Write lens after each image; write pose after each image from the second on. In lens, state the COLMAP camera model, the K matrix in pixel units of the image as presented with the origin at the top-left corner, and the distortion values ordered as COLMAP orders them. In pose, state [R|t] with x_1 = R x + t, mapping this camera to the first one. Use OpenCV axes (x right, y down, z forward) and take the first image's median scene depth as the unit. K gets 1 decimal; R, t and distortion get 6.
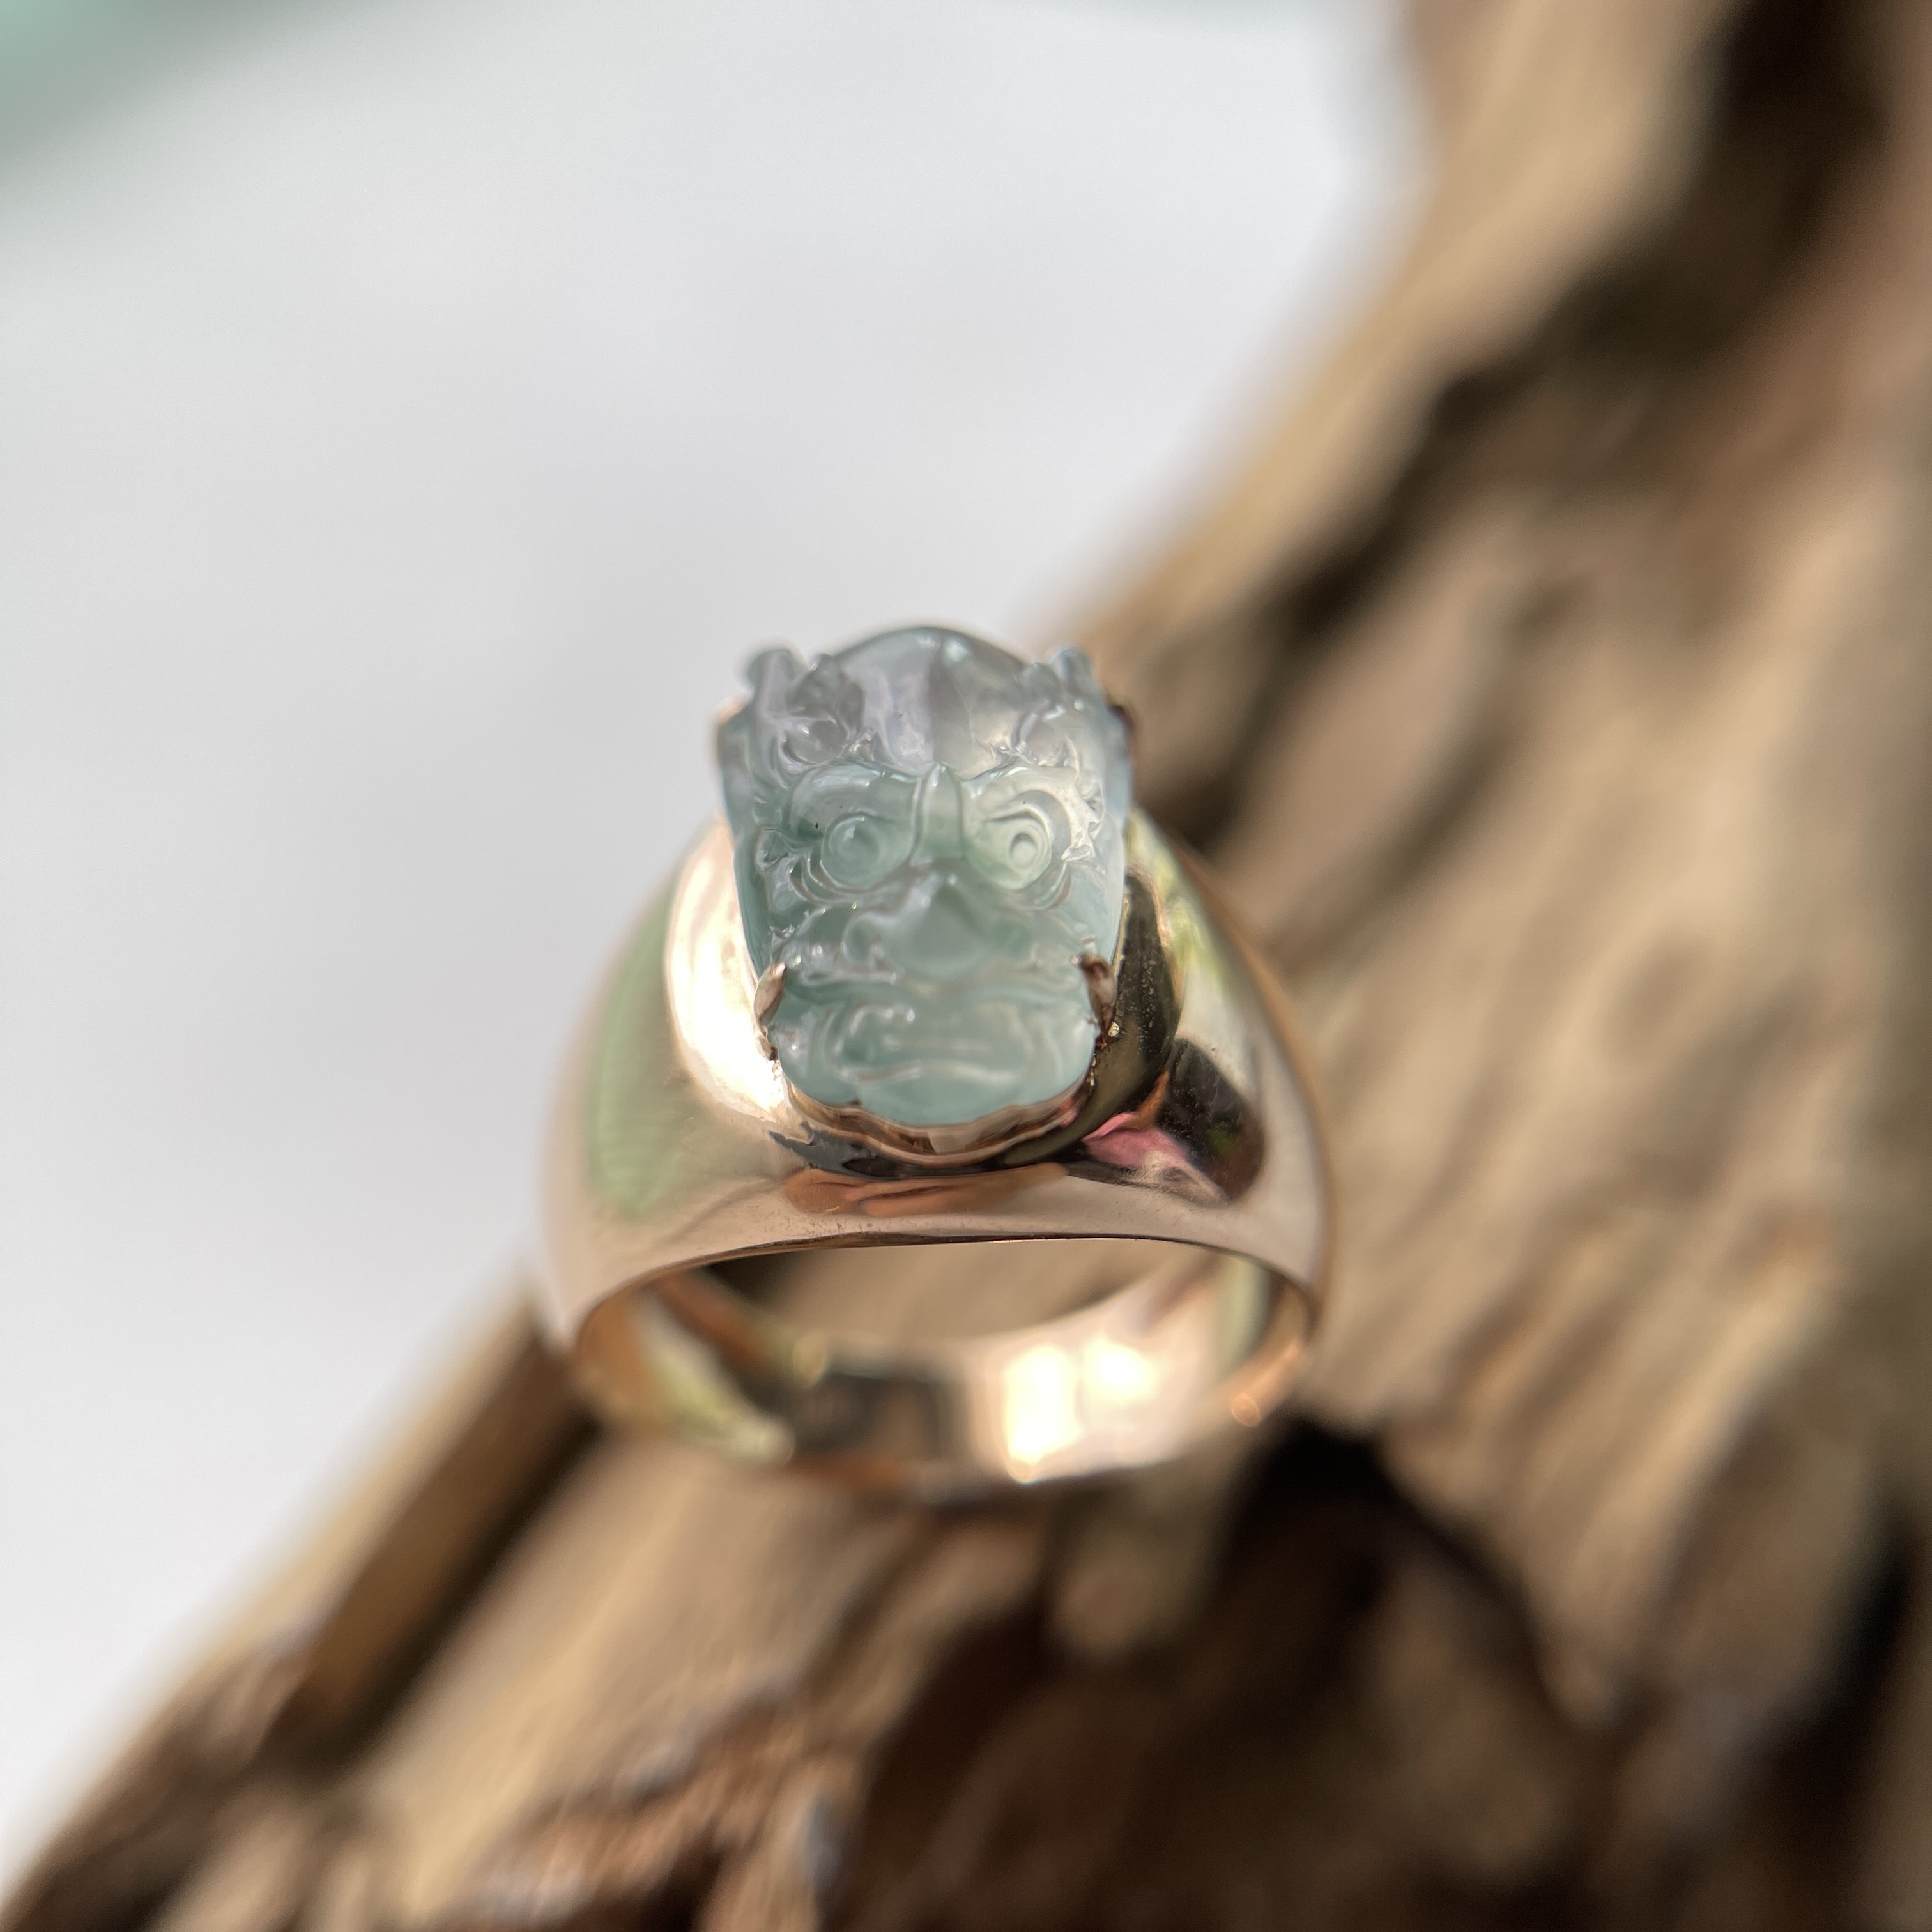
lens RADIAL K [[2213.5, 0, 966.0], [0, 2213.5, 966.0], [0, 0, 1]] dist [0.134417, -0.032883]
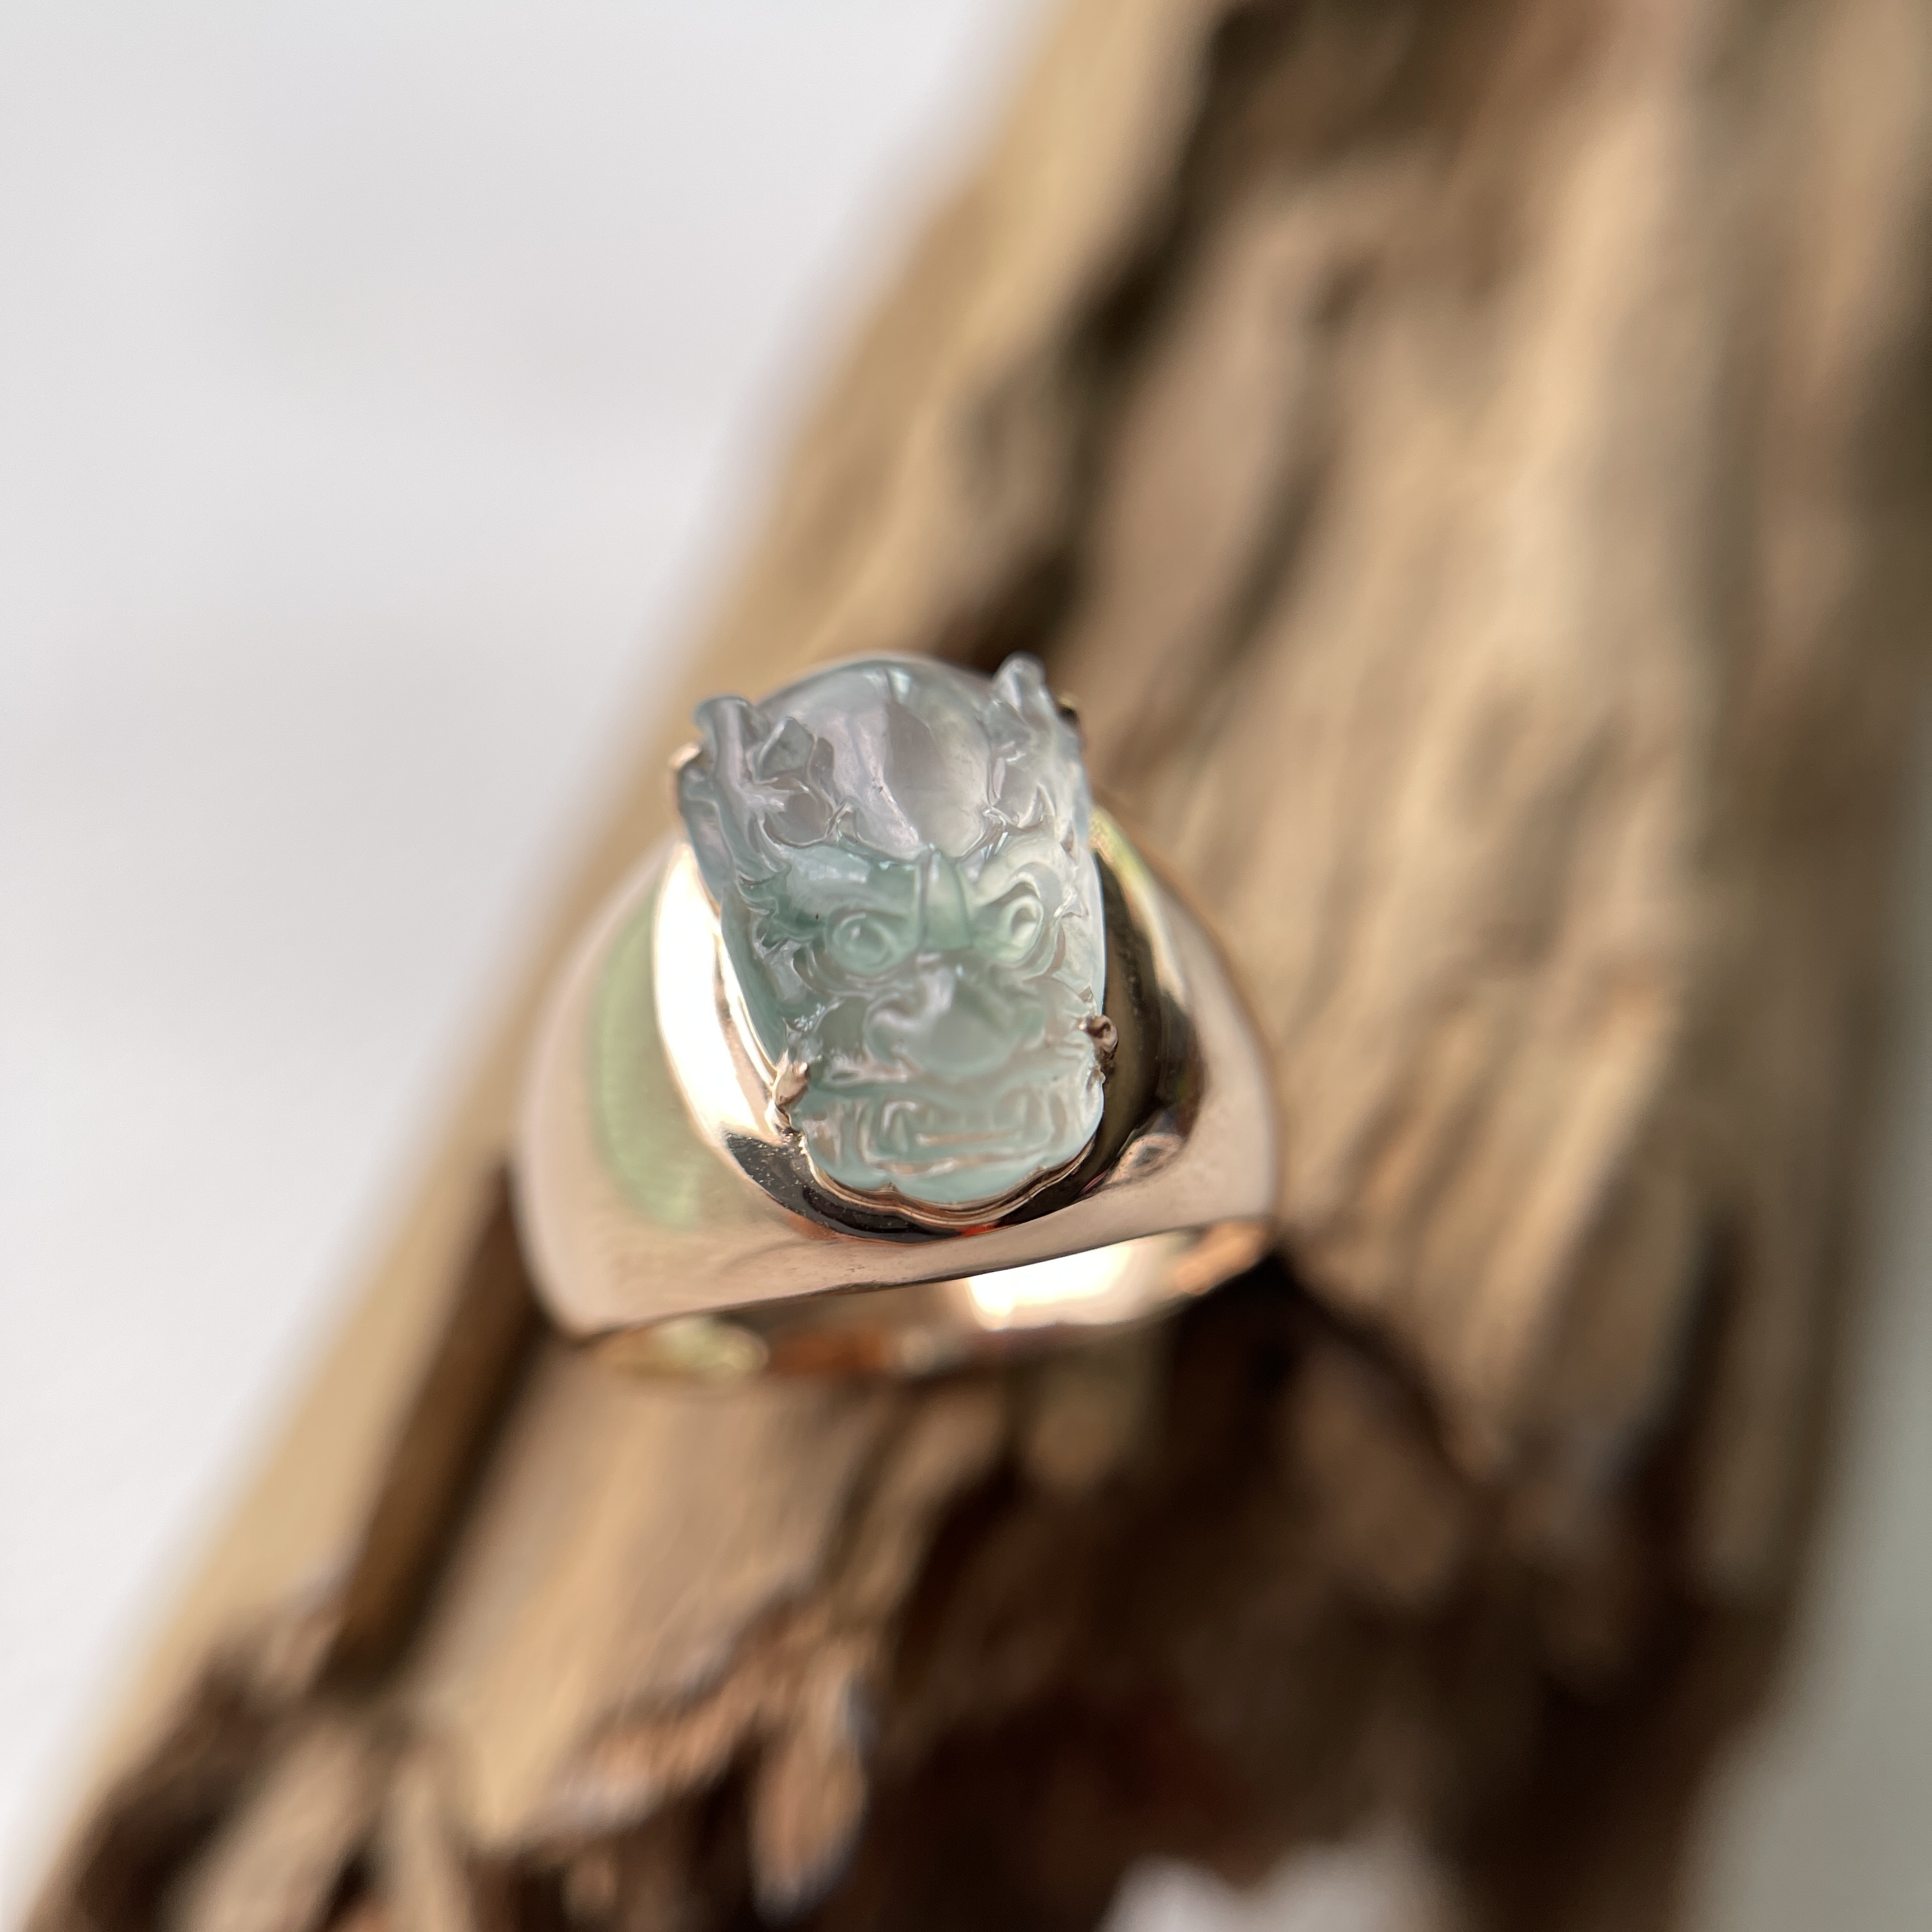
lens RADIAL K [[2213.5, 0, 966.0], [0, 2213.5, 966.0], [0, 0, 1]] dist [0.134417, -0.032883]
pose [[0.986862, -0.110999, 0.117402, -0.093332], [0.081360, 0.969200, 0.232446, -0.208334], [-0.139588, -0.219840, 0.965498, 0.003722]]
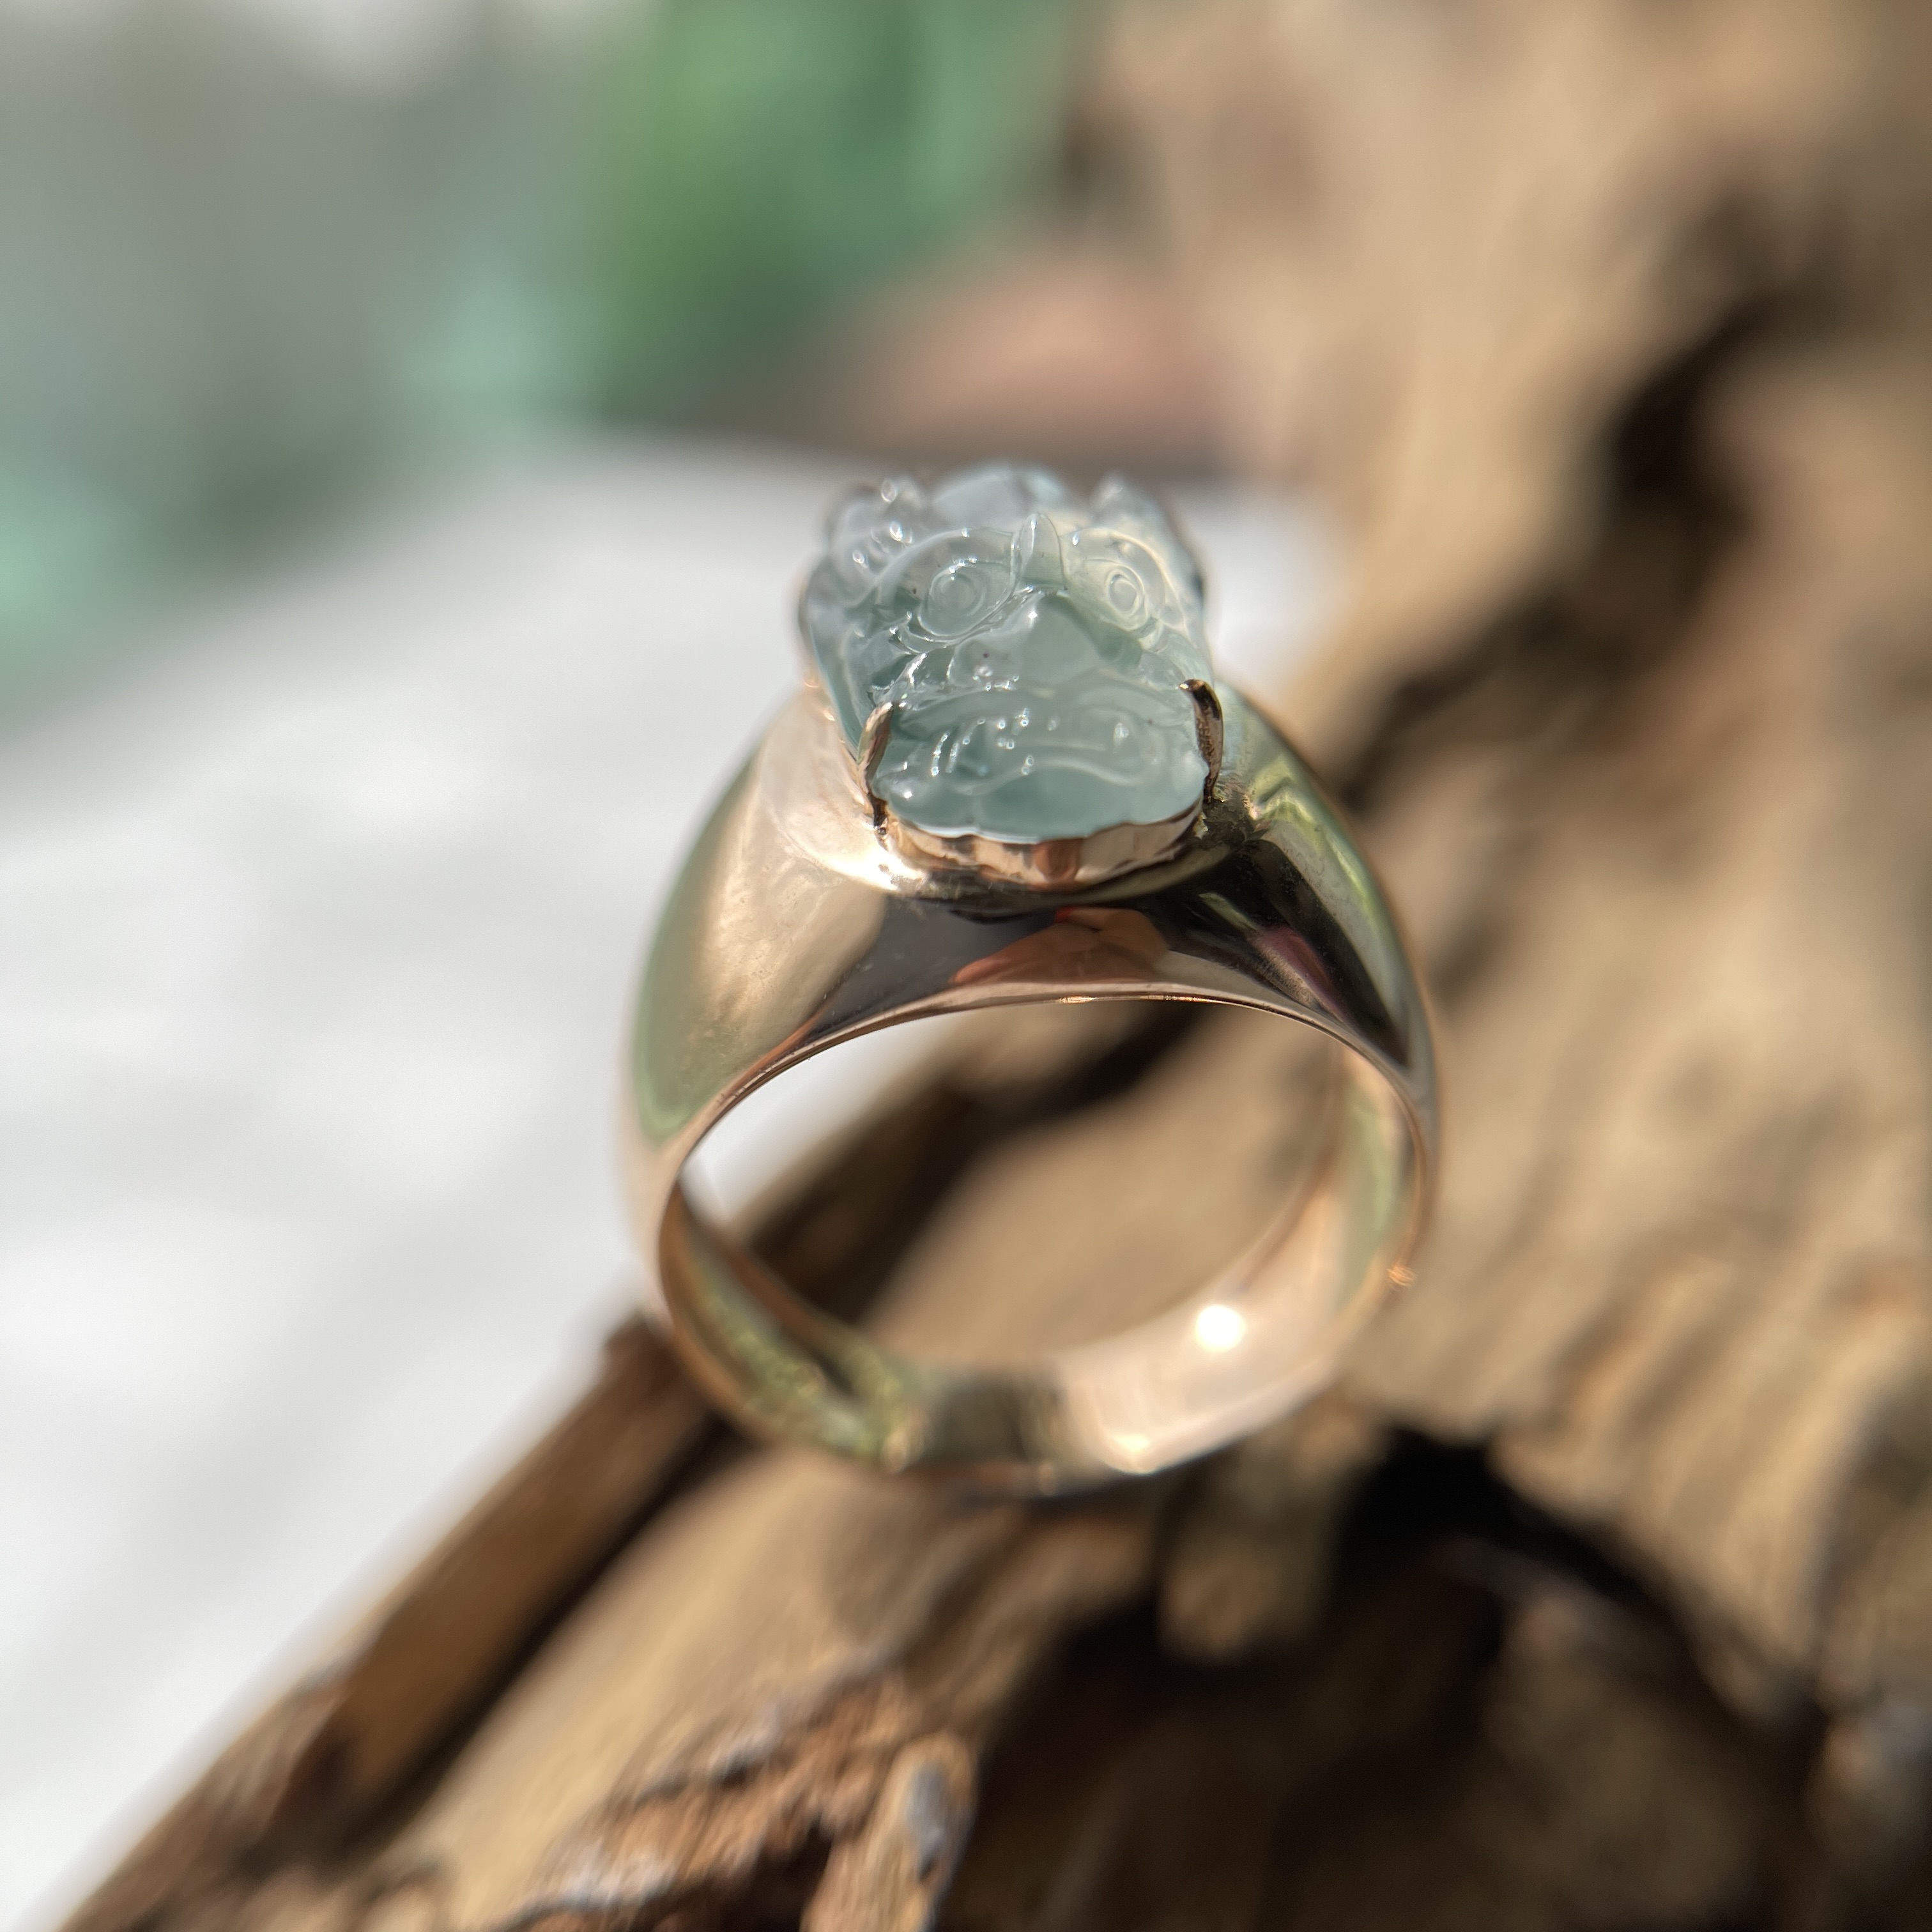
lens RADIAL K [[2213.5, 0, 966.0], [0, 2213.5, 966.0], [0, 0, 1]] dist [0.134417, -0.032883]
pose [[0.998303, -0.042418, 0.039903, -0.069399], [0.051643, 0.961501, -0.269905, 0.288258], [-0.026918, 0.271508, 0.962060, 0.059060]]
